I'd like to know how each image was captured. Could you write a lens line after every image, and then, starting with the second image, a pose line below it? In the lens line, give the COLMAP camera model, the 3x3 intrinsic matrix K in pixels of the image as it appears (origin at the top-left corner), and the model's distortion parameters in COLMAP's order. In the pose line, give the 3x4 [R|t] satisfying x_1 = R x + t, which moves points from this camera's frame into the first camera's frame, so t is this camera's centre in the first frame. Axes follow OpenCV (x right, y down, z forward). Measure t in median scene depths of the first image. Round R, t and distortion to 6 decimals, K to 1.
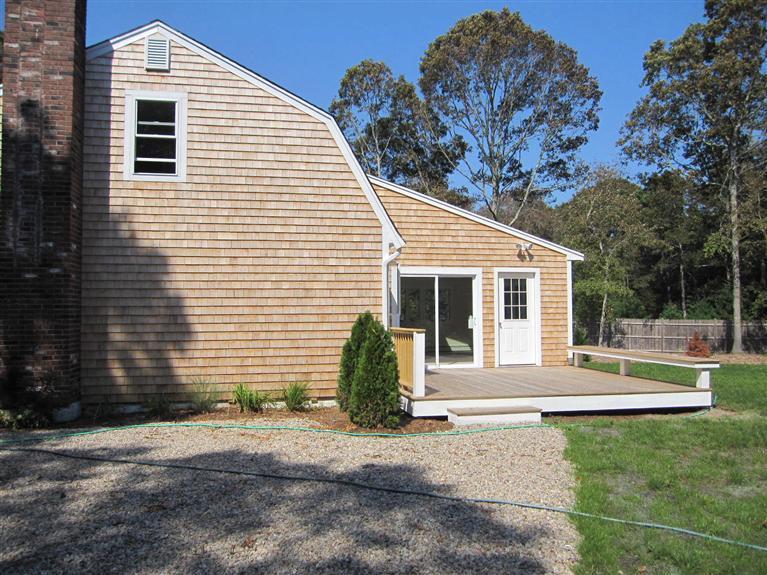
lens RADIAL K [[634.8, 0, 380.6], [0, 634.8, 288.3], [0, 0, 1]] dist [-0.070075, 0.033090]
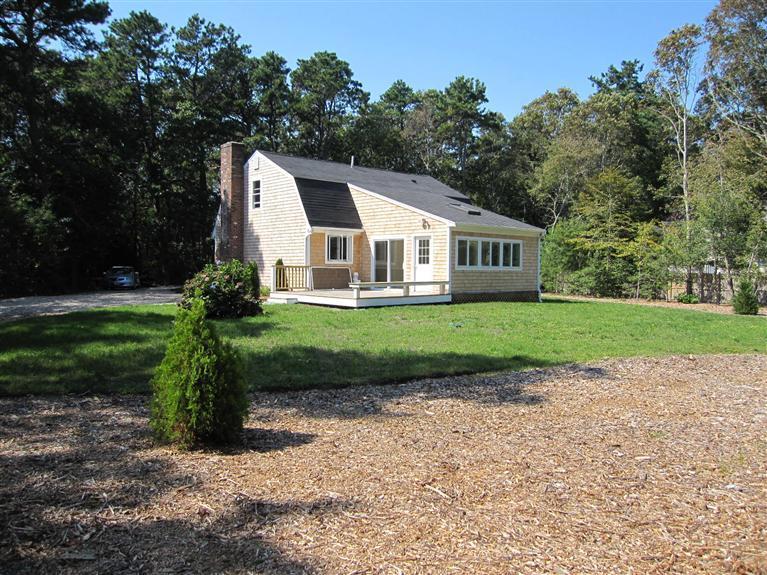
lens RADIAL K [[634.8, 0, 384.1], [0, 634.8, 287.2], [0, 0, 1]] dist [-0.070075, 0.033090]
pose [[0.465519, 0.041445, -0.884067, 1.653060], [0.016917, 0.998304, 0.055709, 0.014794], [0.884876, -0.040889, 0.464029, 0.130751]]
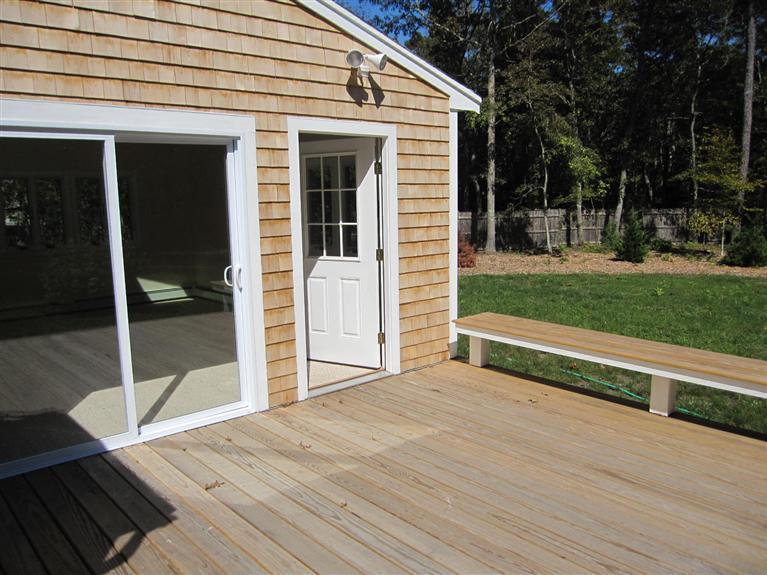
lens RADIAL K [[634.8, 0, 381.1], [0, 634.8, 288.5], [0, 0, 1]] dist [-0.070075, 0.033090]
pose [[0.882025, -0.078772, 0.464571, 0.058224], [-0.005406, 0.984171, 0.177139, -0.002575], [-0.471171, -0.158752, 0.867638, 0.662944]]
